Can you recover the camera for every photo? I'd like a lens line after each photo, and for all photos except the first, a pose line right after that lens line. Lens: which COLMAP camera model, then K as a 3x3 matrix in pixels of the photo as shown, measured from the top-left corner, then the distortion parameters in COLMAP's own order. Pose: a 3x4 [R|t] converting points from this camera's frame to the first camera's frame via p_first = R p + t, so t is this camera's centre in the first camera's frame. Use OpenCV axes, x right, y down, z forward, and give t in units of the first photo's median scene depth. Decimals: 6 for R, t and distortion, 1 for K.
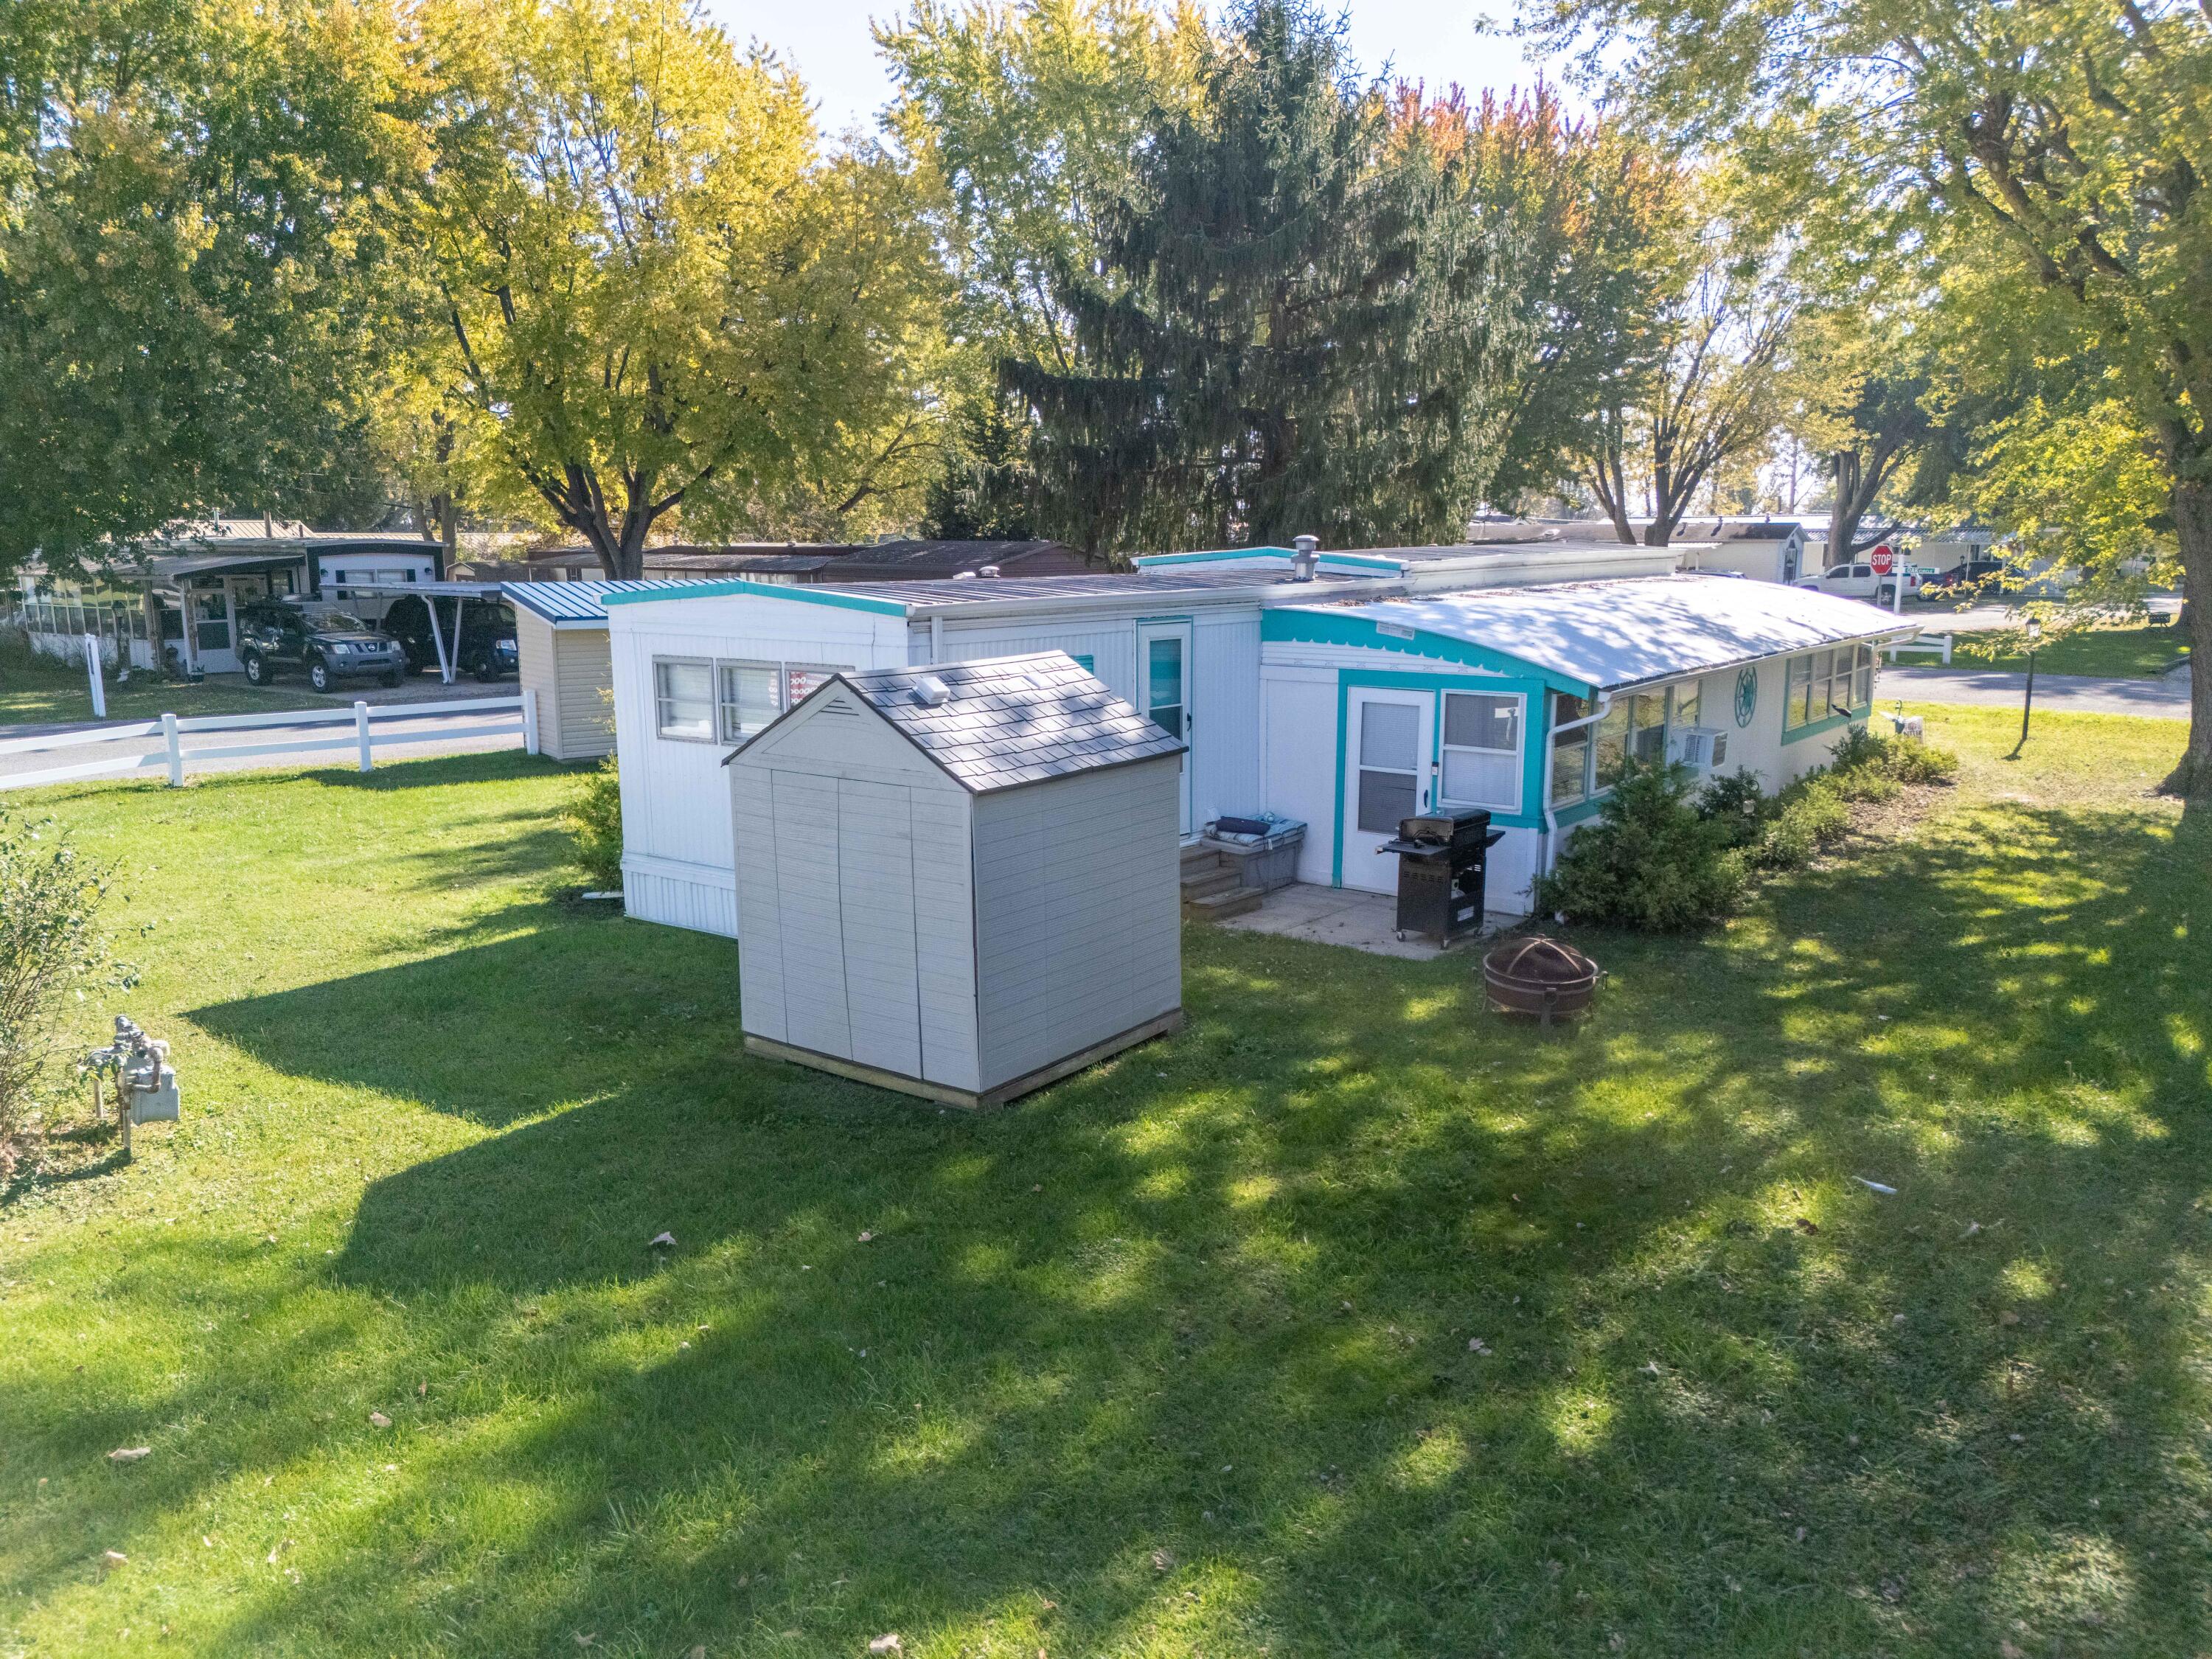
lens RADIAL K [[1680.5, 0, 1088.0], [0, 1680.5, 846.7], [0, 0, 1]] dist [0.079146, -0.074608]
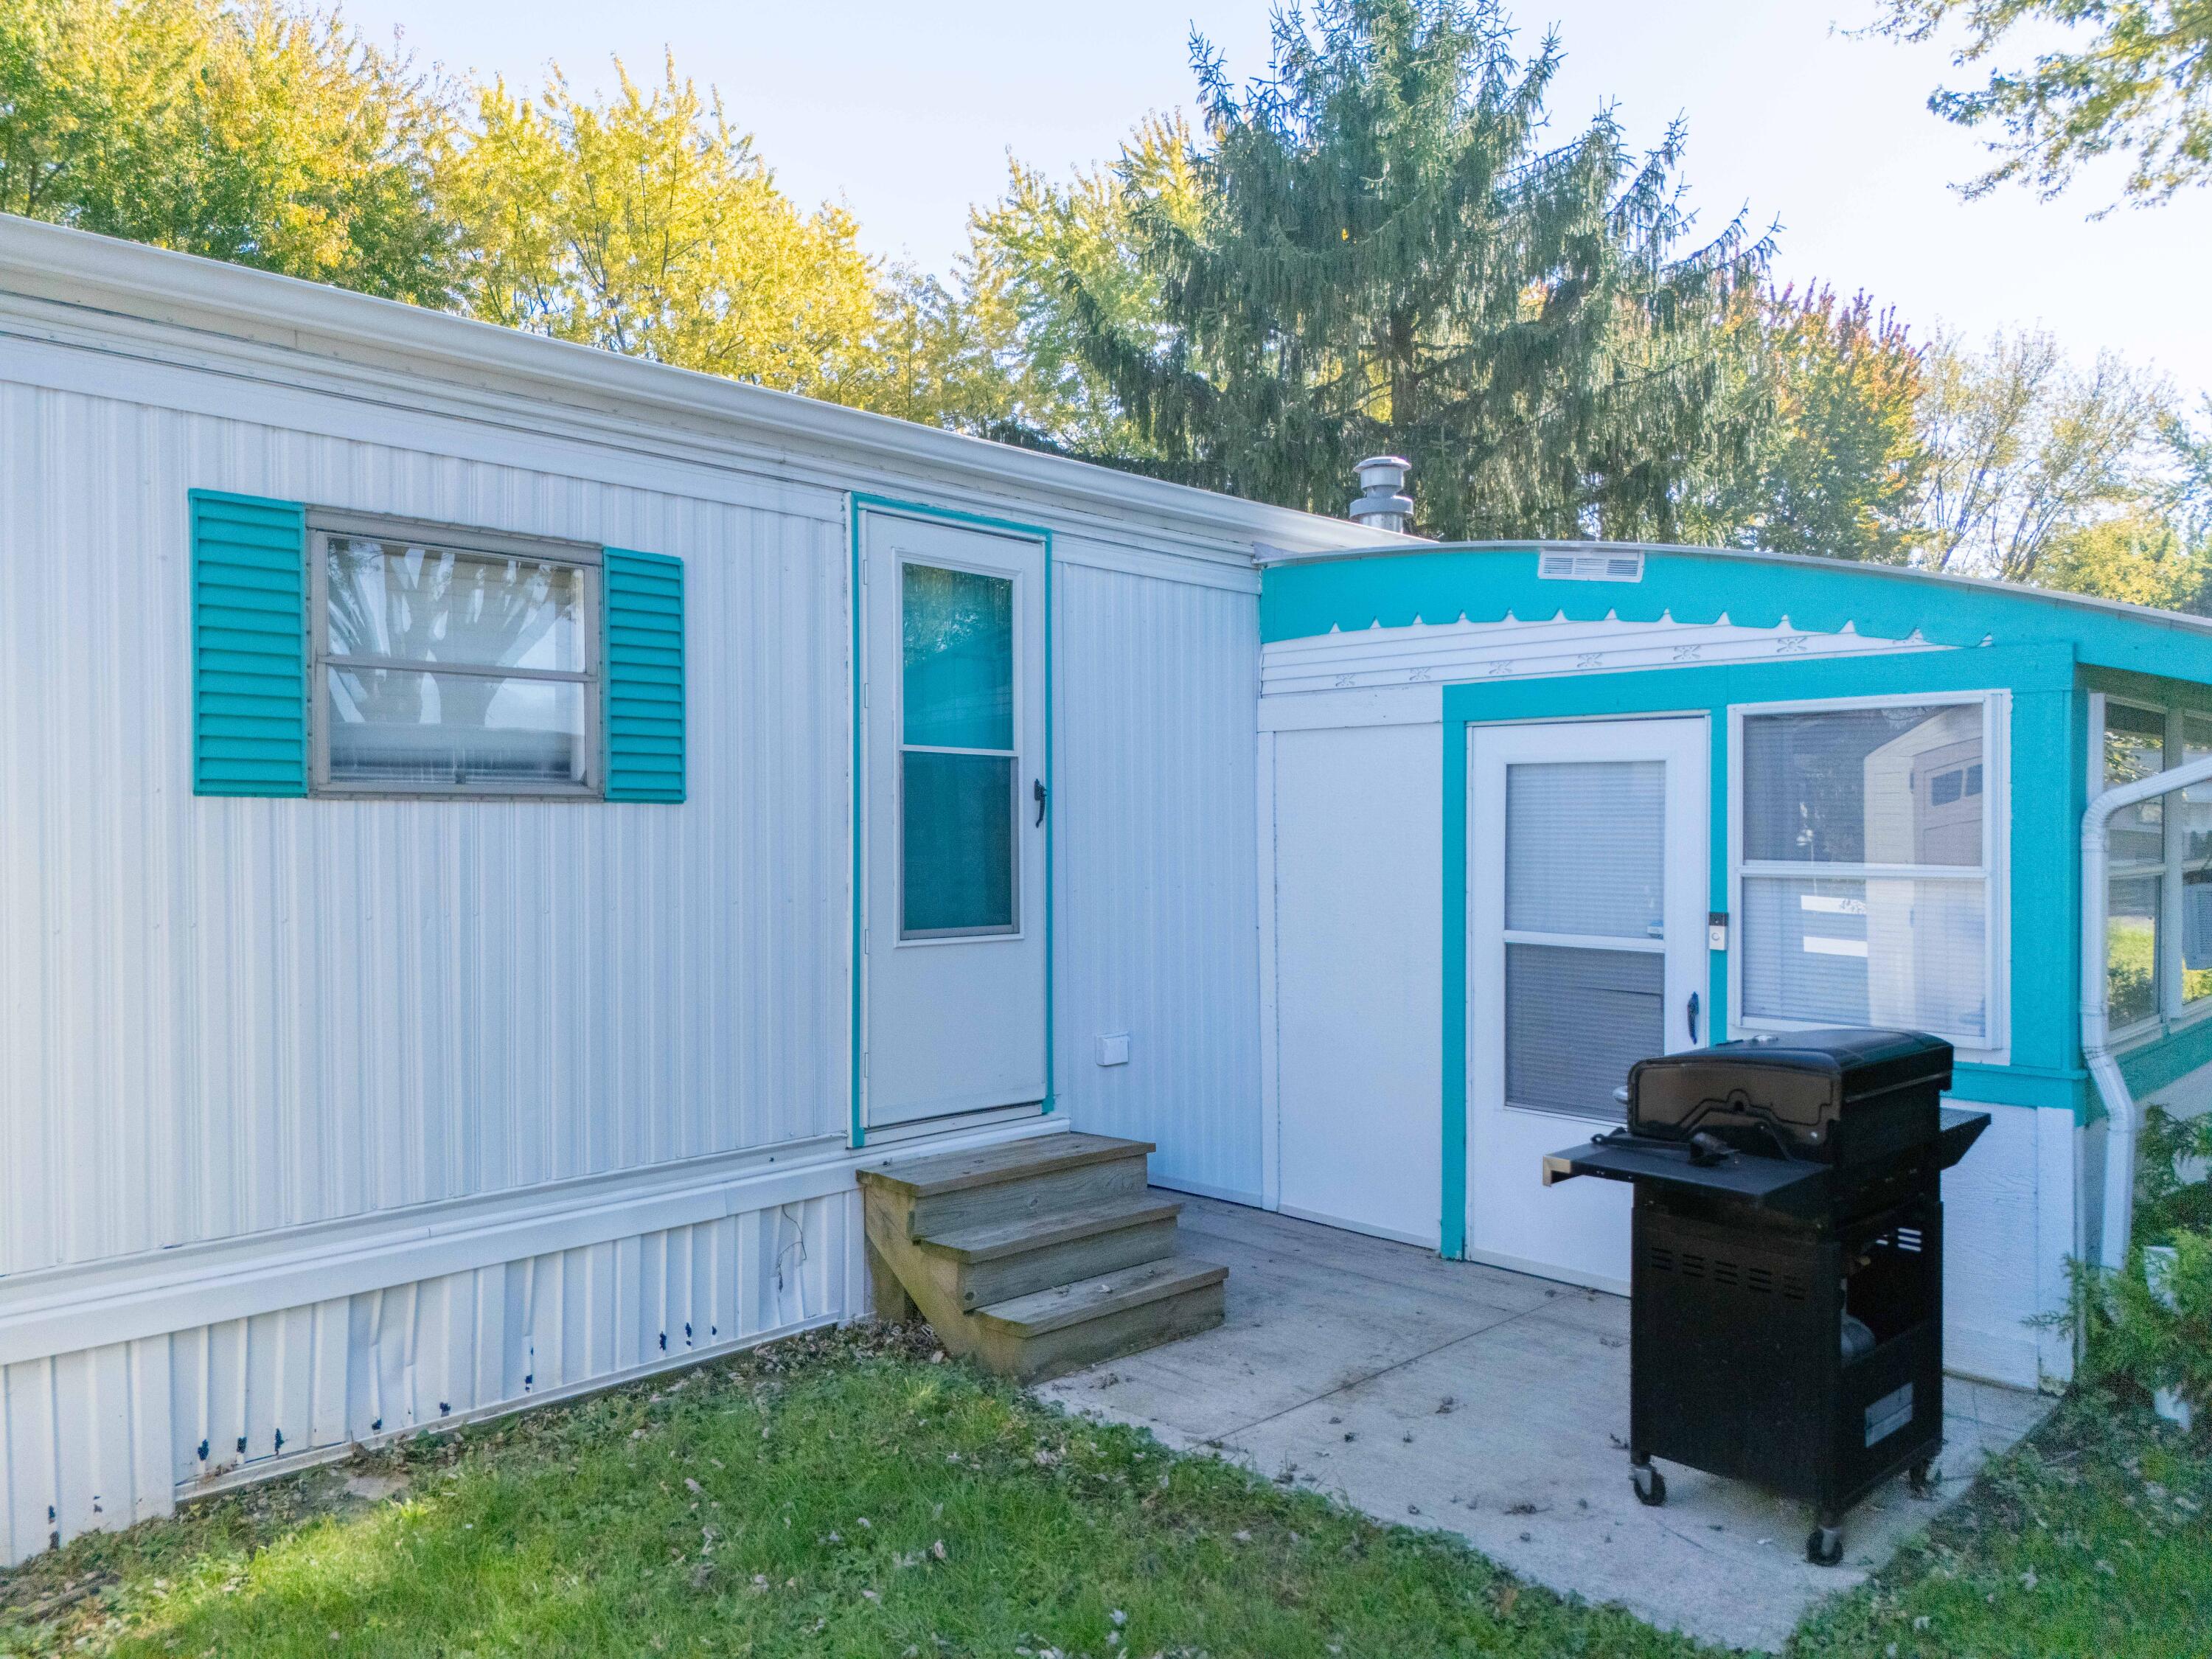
lens RADIAL K [[1680.5, 0, 1096.7], [0, 1680.5, 834.7], [0, 0, 1]] dist [0.079146, -0.074608]
pose [[0.994876, 0.003638, -0.101035, 0.095506], [-0.021171, 0.984691, -0.173019, -0.001882], [0.098859, 0.174271, 0.979723, 0.539943]]
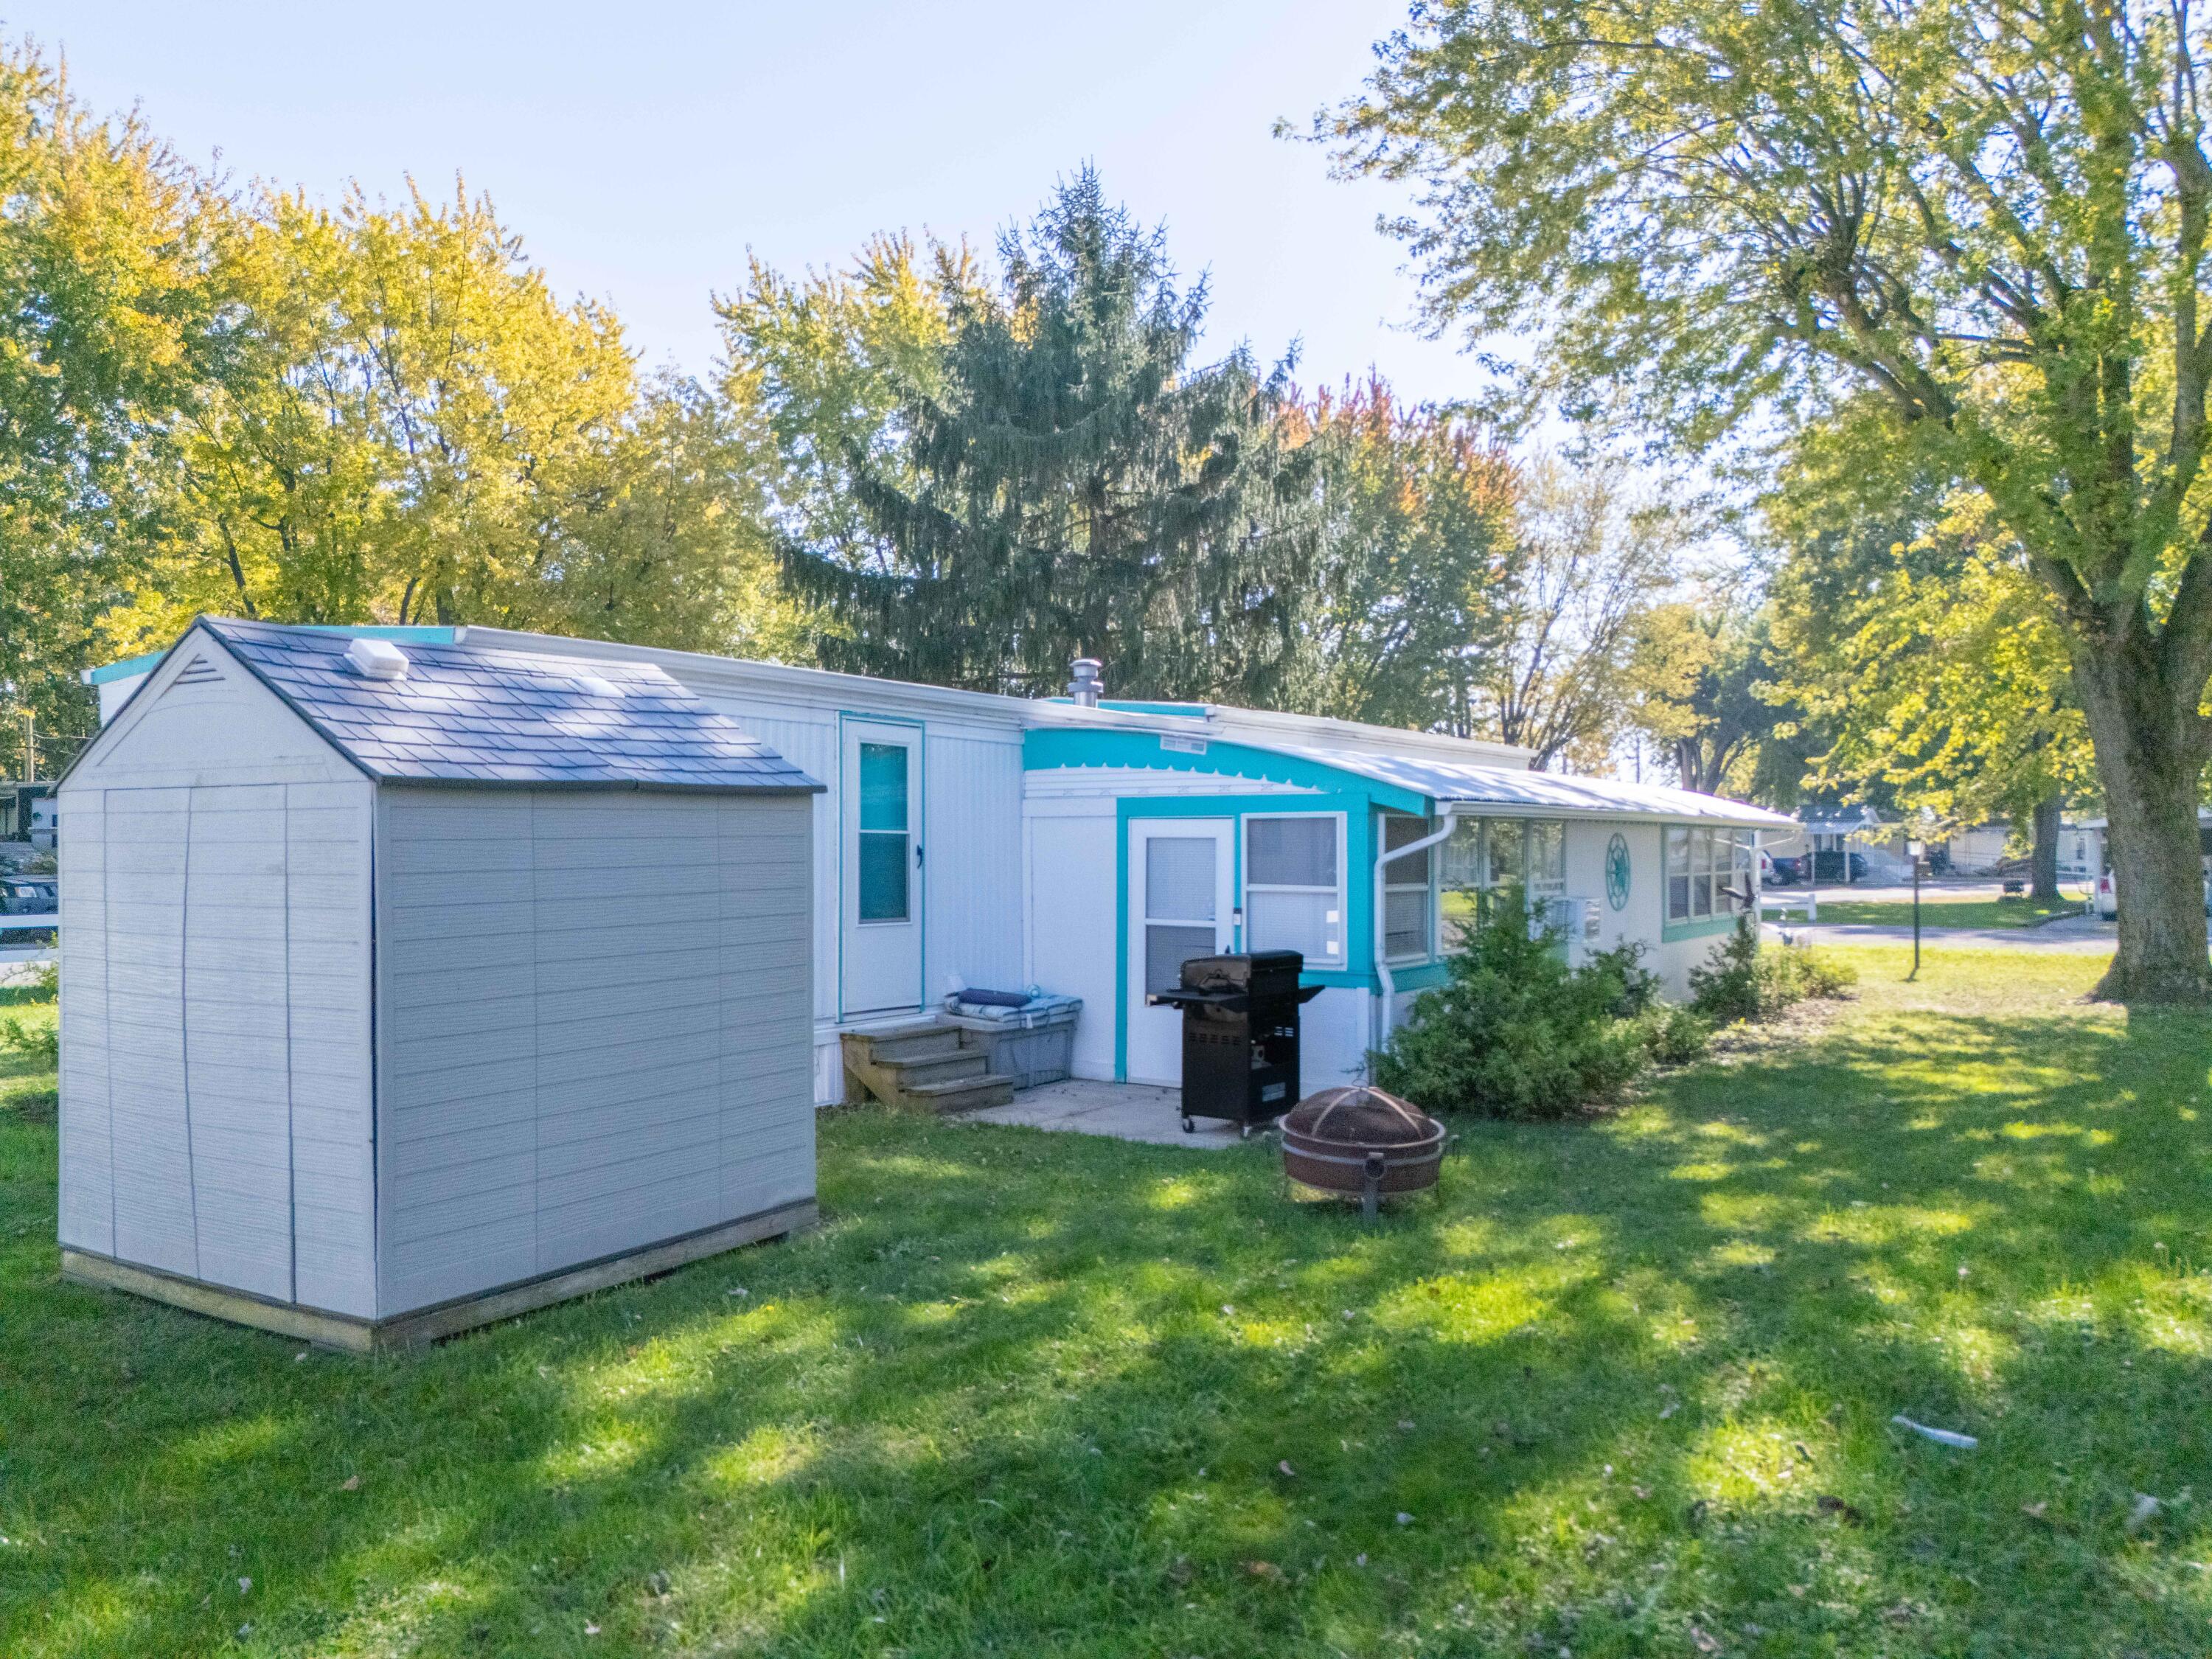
lens RADIAL K [[1680.5, 0, 1104.6], [0, 1680.5, 832.3], [0, 0, 1]] dist [0.079146, -0.074608]
pose [[0.996735, 0.005267, 0.080567, 0.070740], [0.010294, 0.981438, -0.191504, 0.052569], [-0.080080, 0.191709, 0.978179, 0.209336]]
